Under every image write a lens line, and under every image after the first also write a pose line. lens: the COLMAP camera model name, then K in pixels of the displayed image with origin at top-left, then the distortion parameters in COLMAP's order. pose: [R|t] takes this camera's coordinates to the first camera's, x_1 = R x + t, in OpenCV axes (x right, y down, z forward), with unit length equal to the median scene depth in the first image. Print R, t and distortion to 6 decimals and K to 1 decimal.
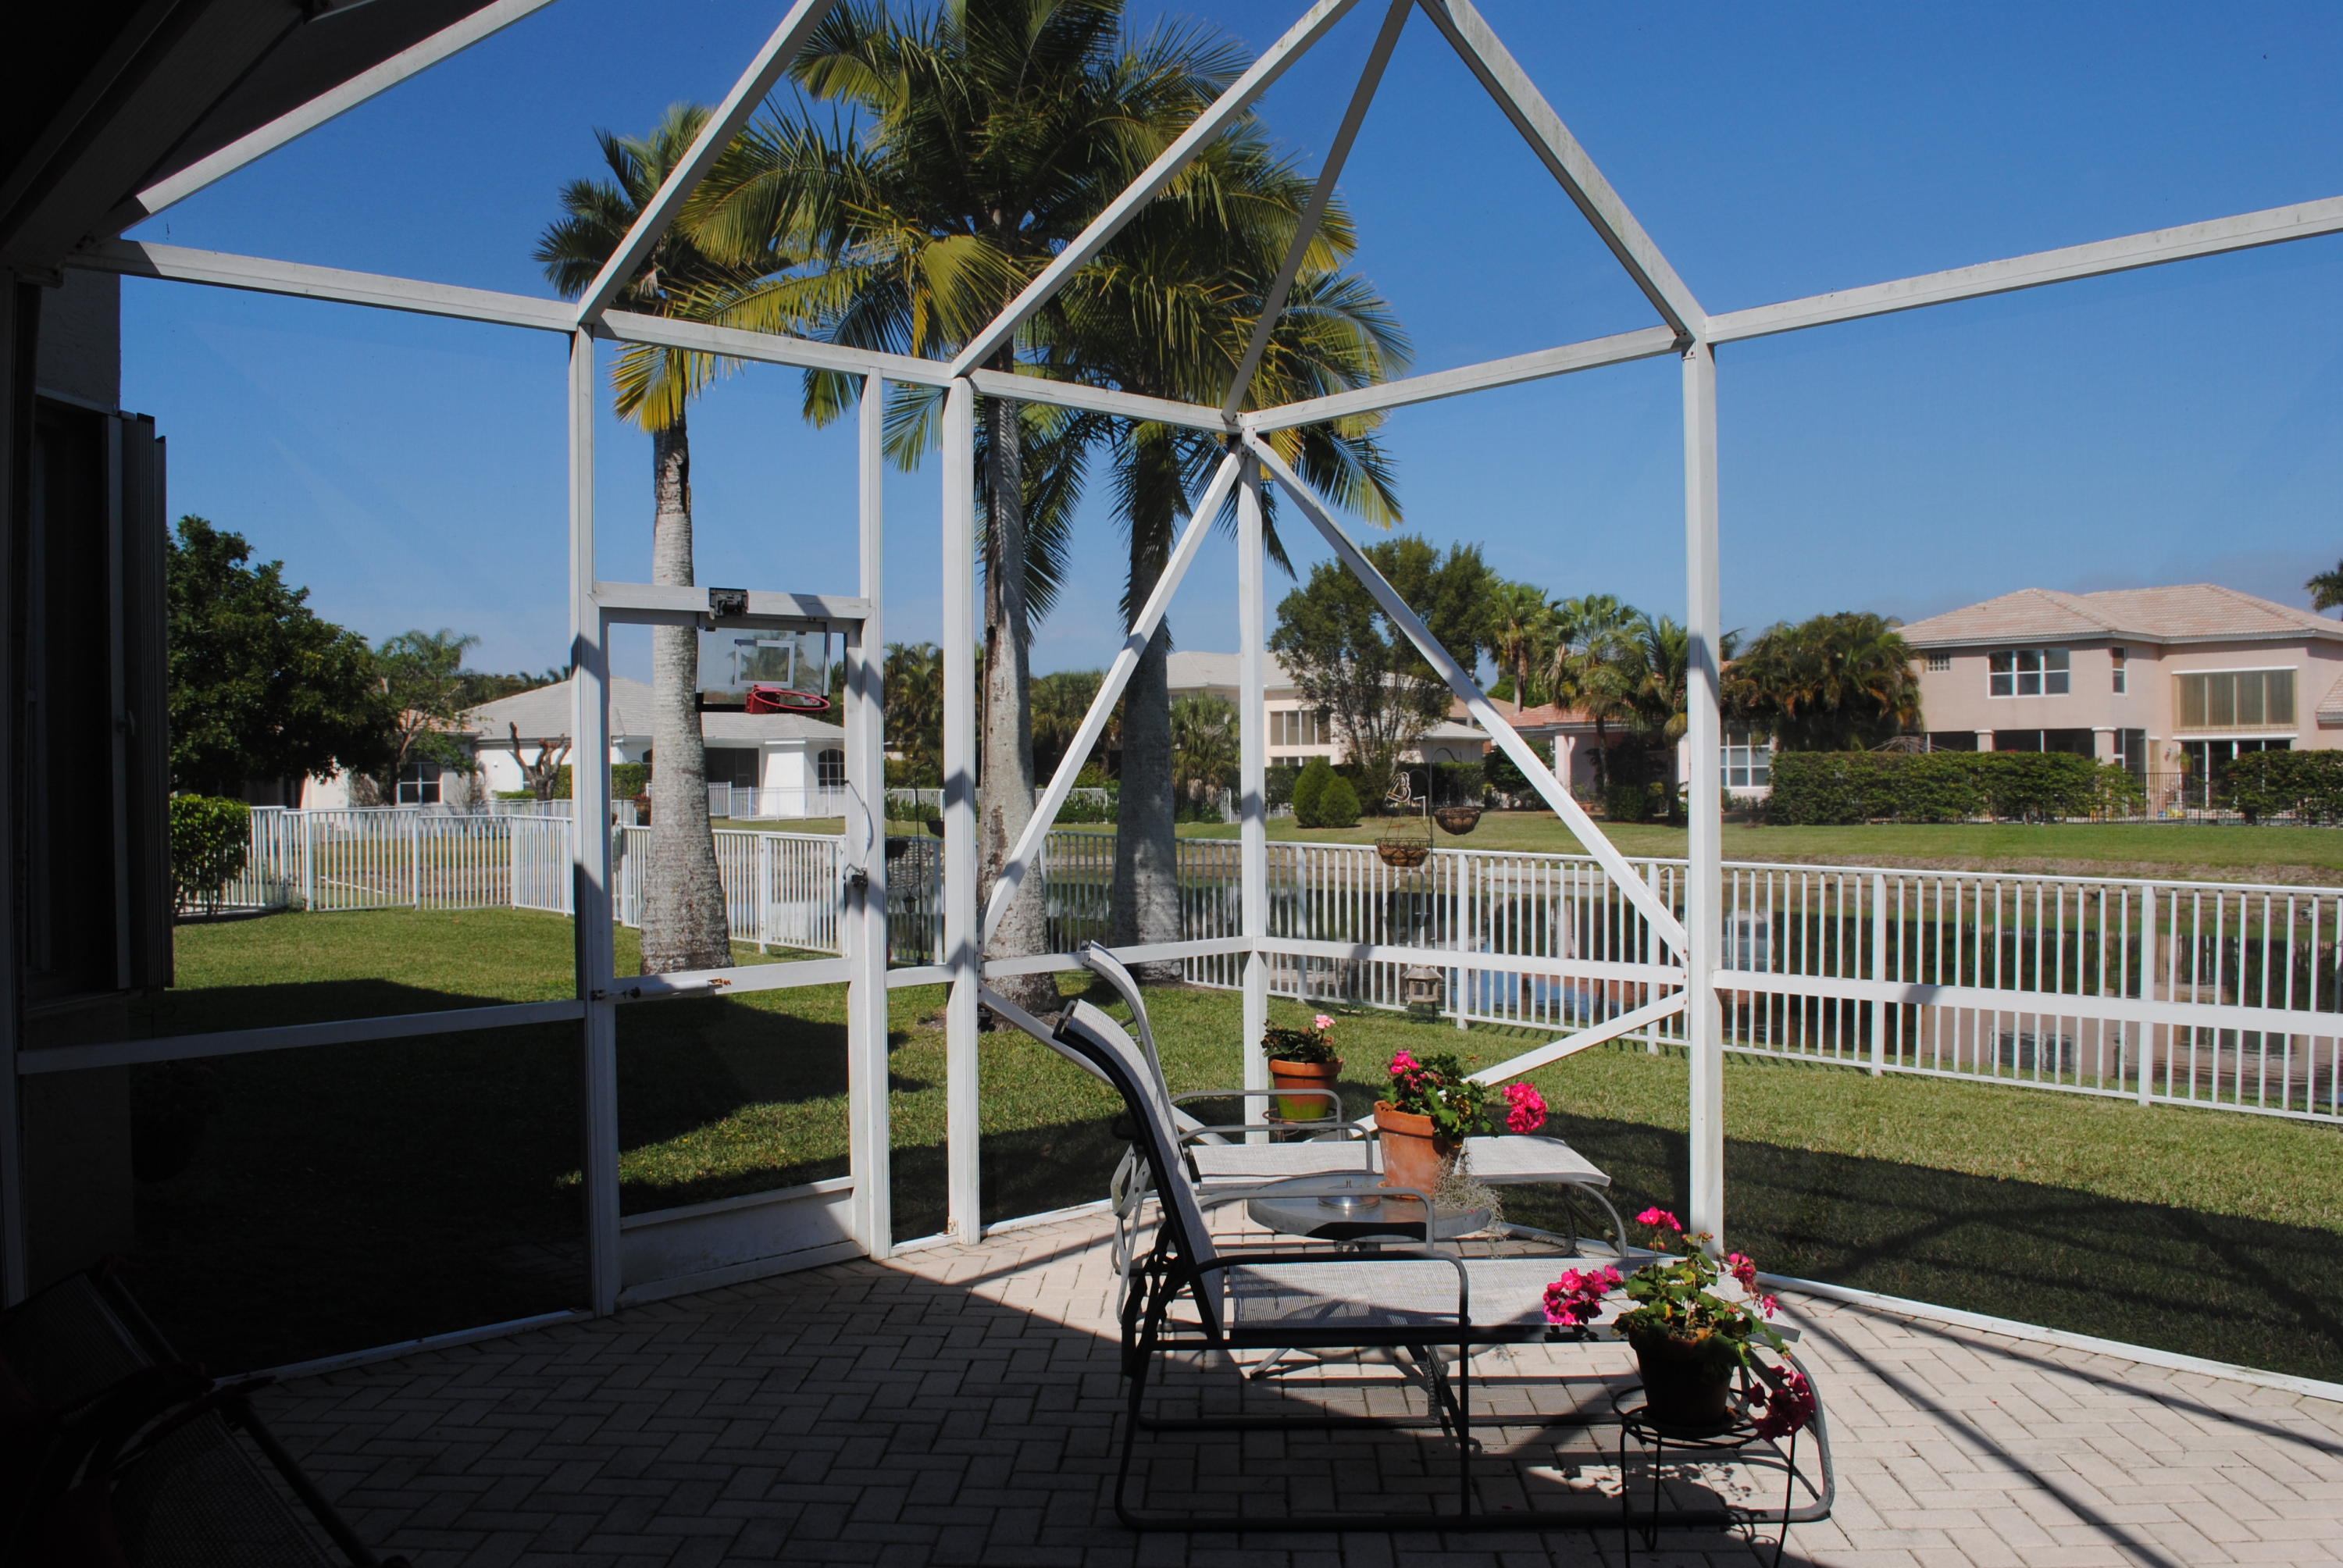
lens RADIAL K [[1874.7, 0, 1178.8], [0, 1874.7, 780.7], [0, 0, 1]] dist [-0.078691, 0.010527]
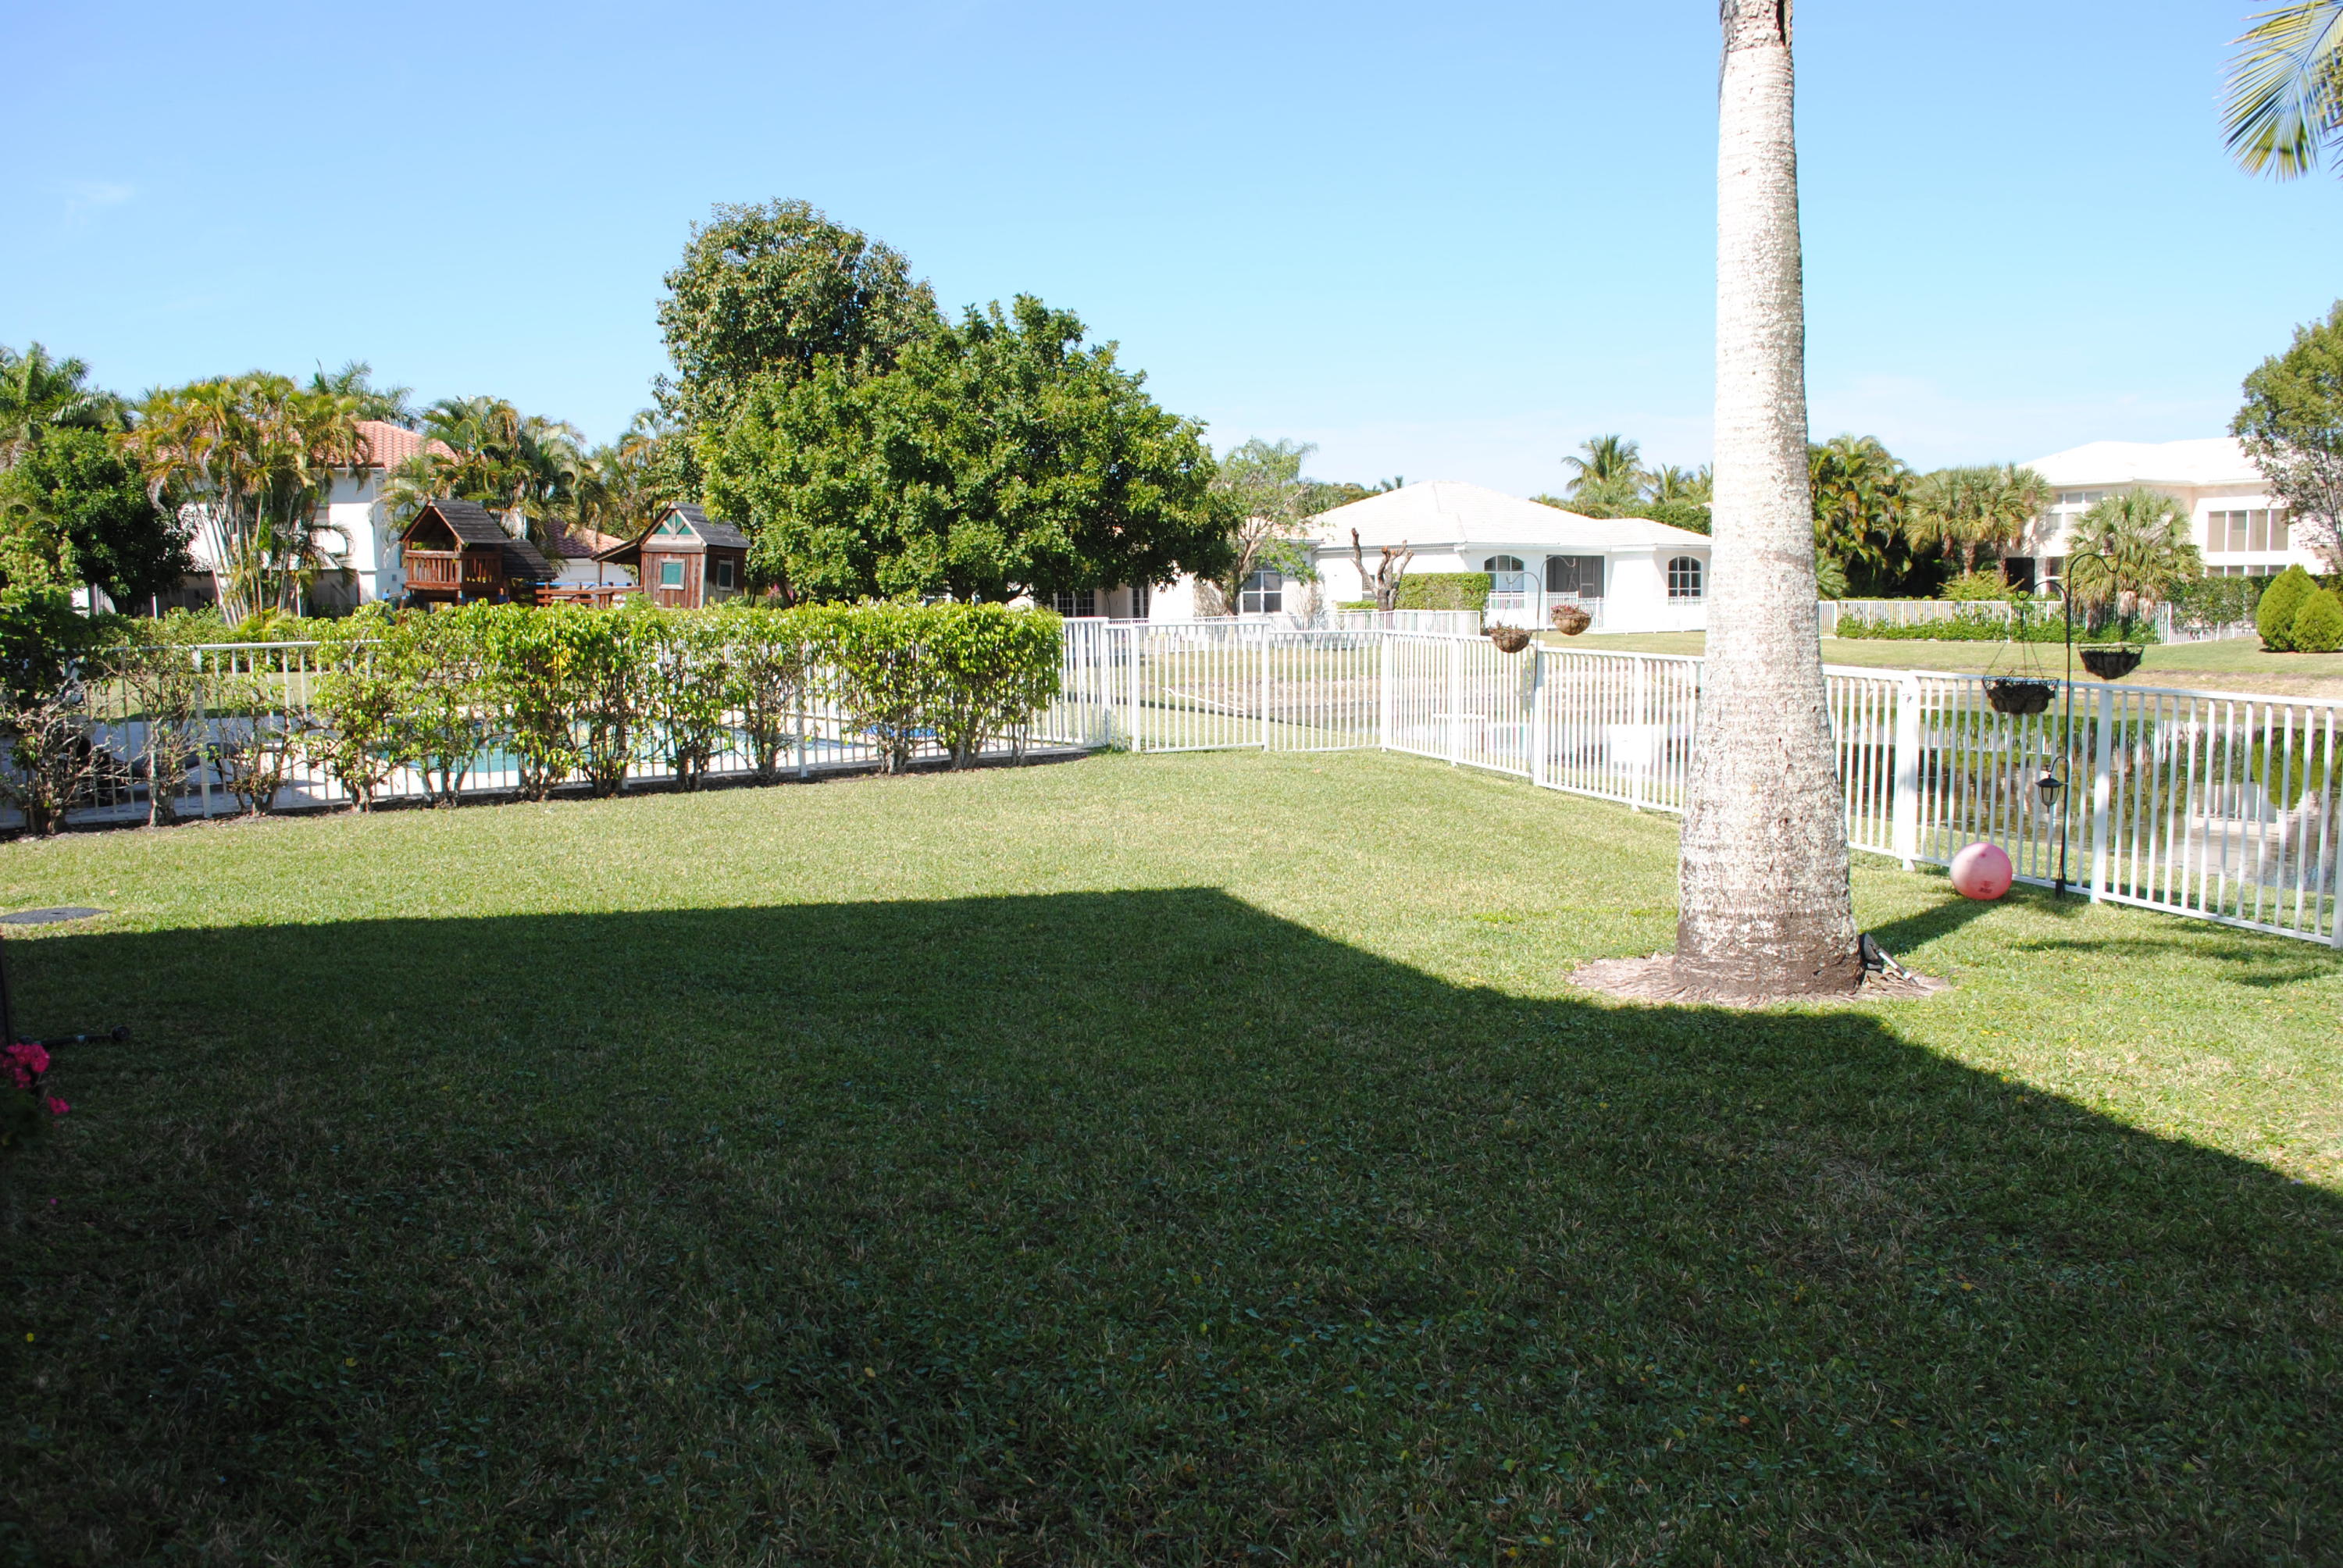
lens RADIAL K [[1874.7, 0, 1172.2], [0, 1874.7, 773.8], [0, 0, 1]] dist [-0.078691, 0.010527]
pose [[0.906629, 0.040444, -0.419985, -0.069884], [0.000493, 0.995293, 0.096909, 0.001629], [0.421928, -0.088068, 0.902342, 0.163055]]
